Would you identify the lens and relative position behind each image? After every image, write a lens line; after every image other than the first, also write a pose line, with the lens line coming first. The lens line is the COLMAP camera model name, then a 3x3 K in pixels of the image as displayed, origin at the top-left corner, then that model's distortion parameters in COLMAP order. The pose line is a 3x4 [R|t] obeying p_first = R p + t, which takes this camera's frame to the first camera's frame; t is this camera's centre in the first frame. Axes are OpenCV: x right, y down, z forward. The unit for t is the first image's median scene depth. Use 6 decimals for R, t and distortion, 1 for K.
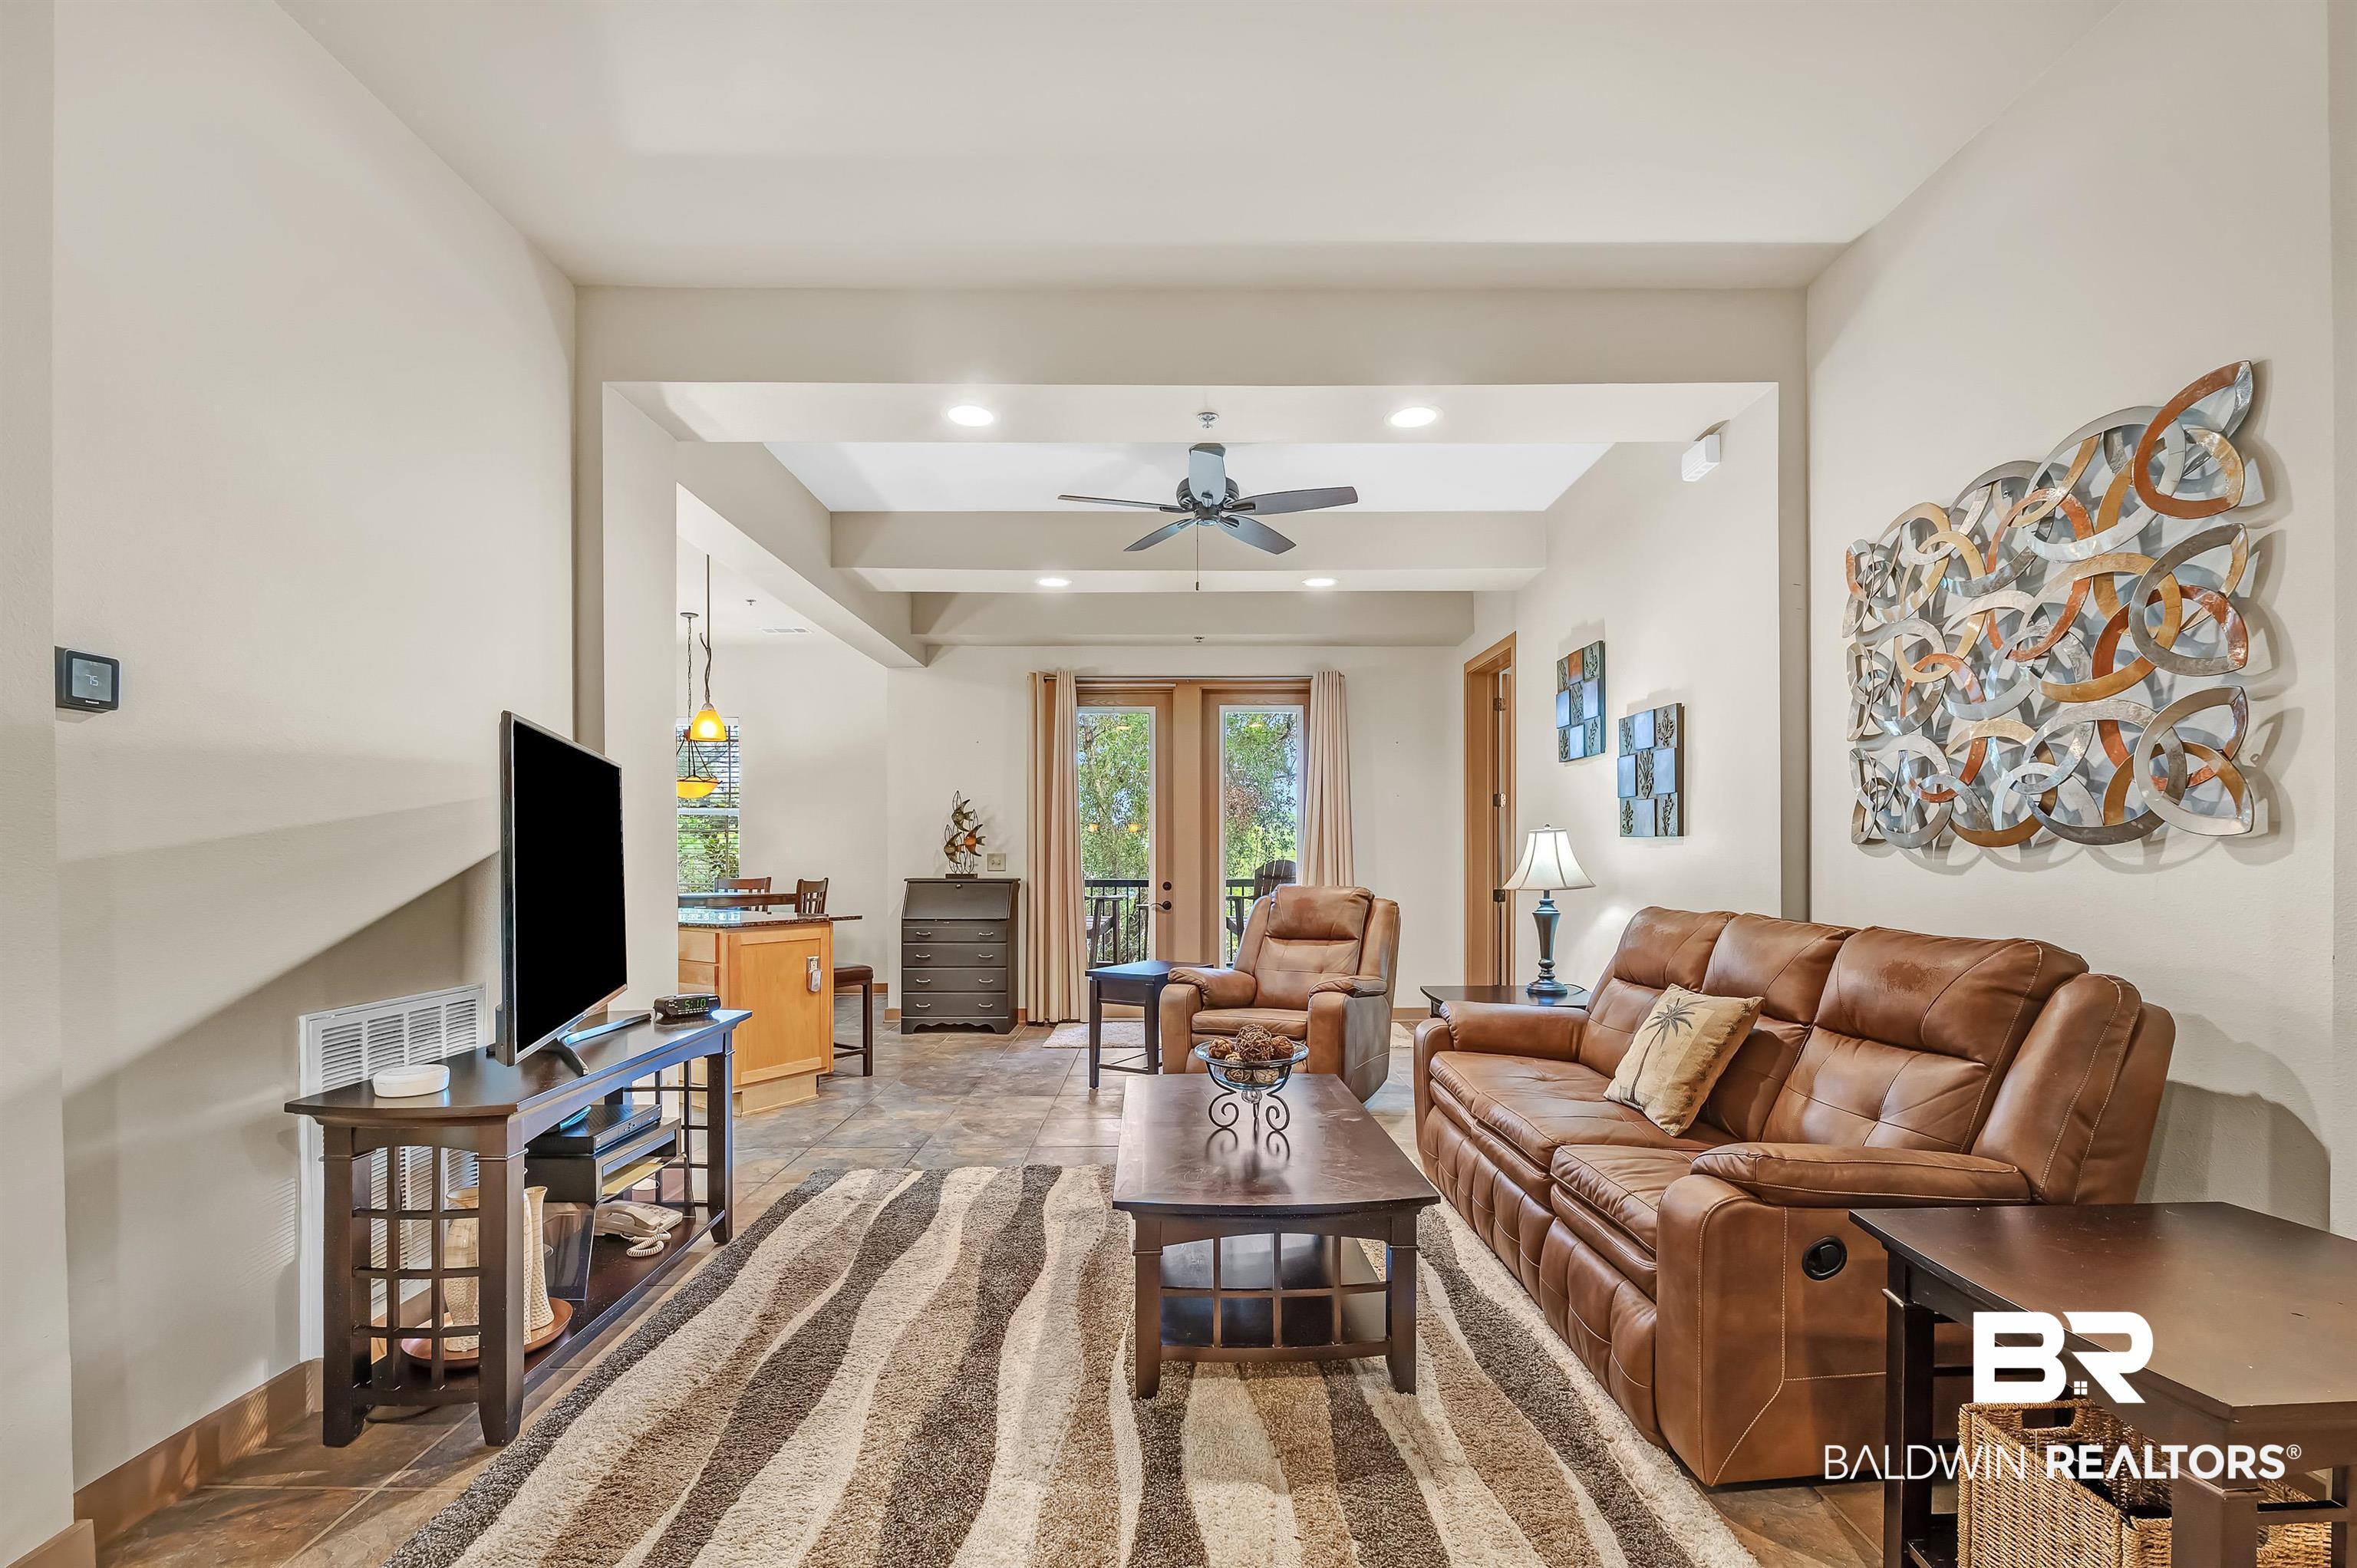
lens RADIAL K [[1102.7, 0, 1170.9], [0, 1102.7, 848.3], [0, 0, 1]] dist [-0.009724, -0.000315]
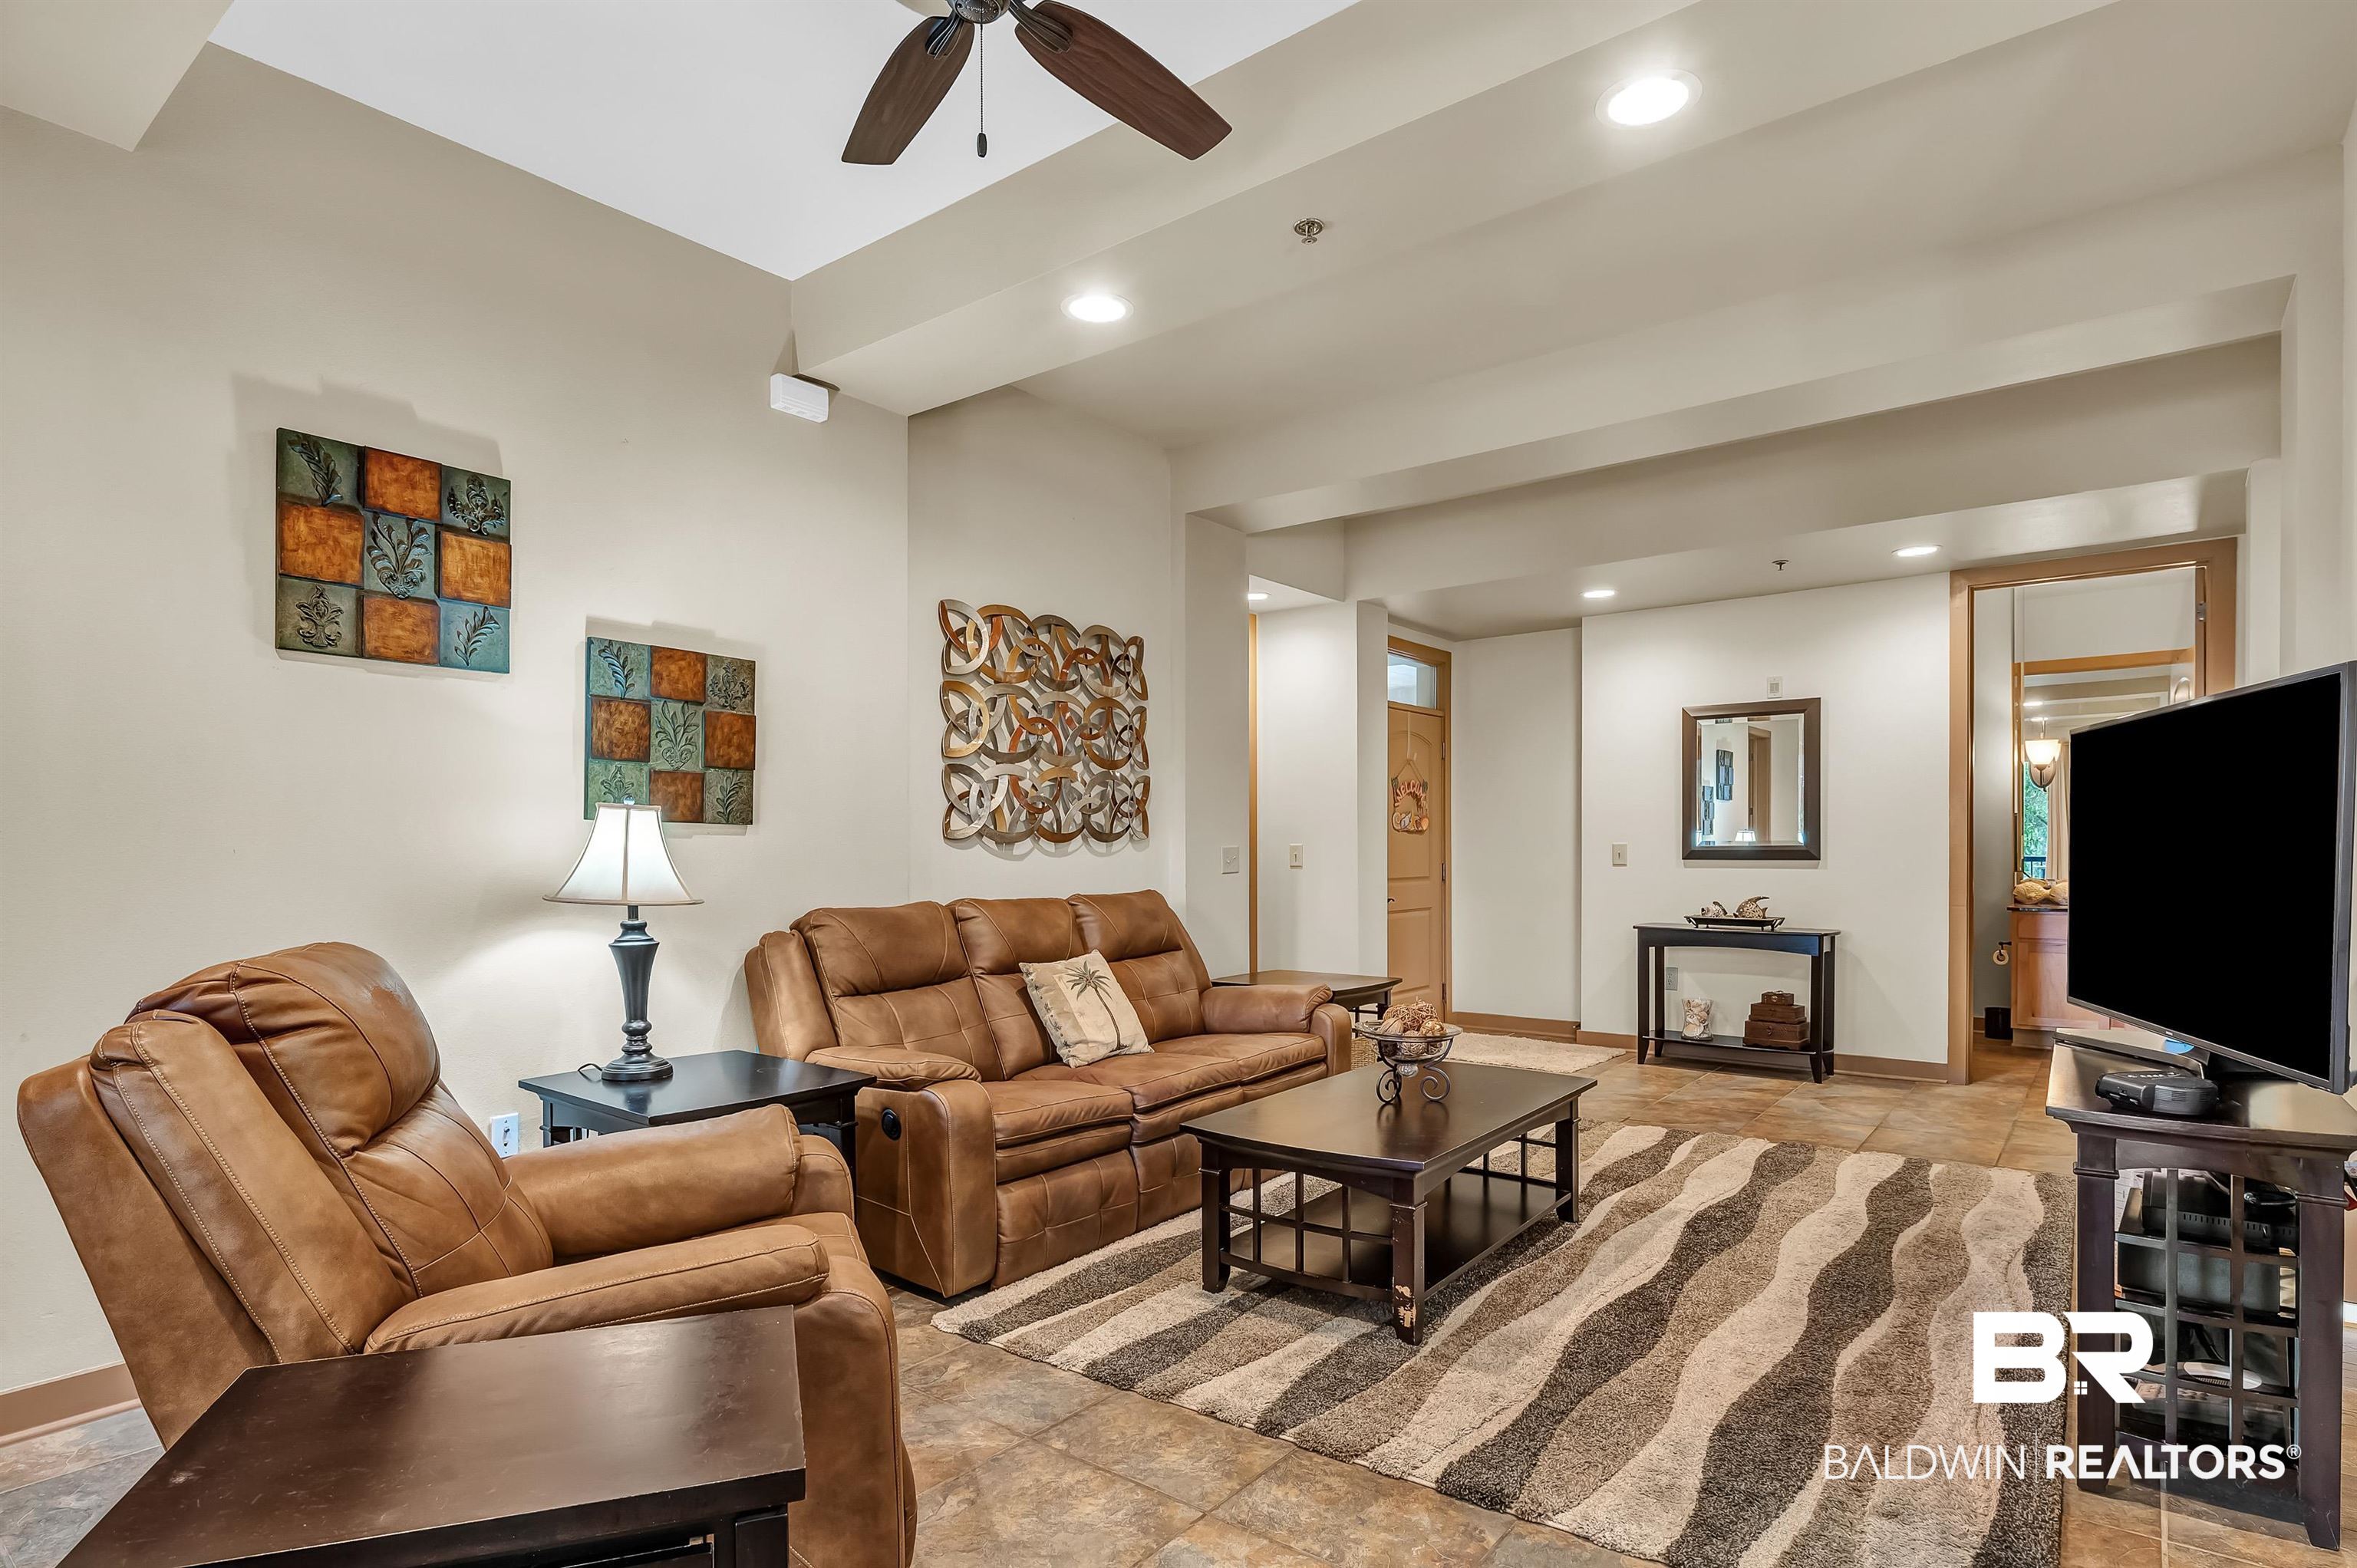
lens RADIAL K [[1215.5, 0, 1187.7], [0, 1215.5, 857.0], [0, 0, 1]] dist [0.001075, -0.000192]
pose [[-0.795354, -0.003524, 0.606135, -0.634504], [-0.001090, 0.999990, 0.004384, 0.014433], [-0.606144, 0.002826, -0.795350, 2.781734]]
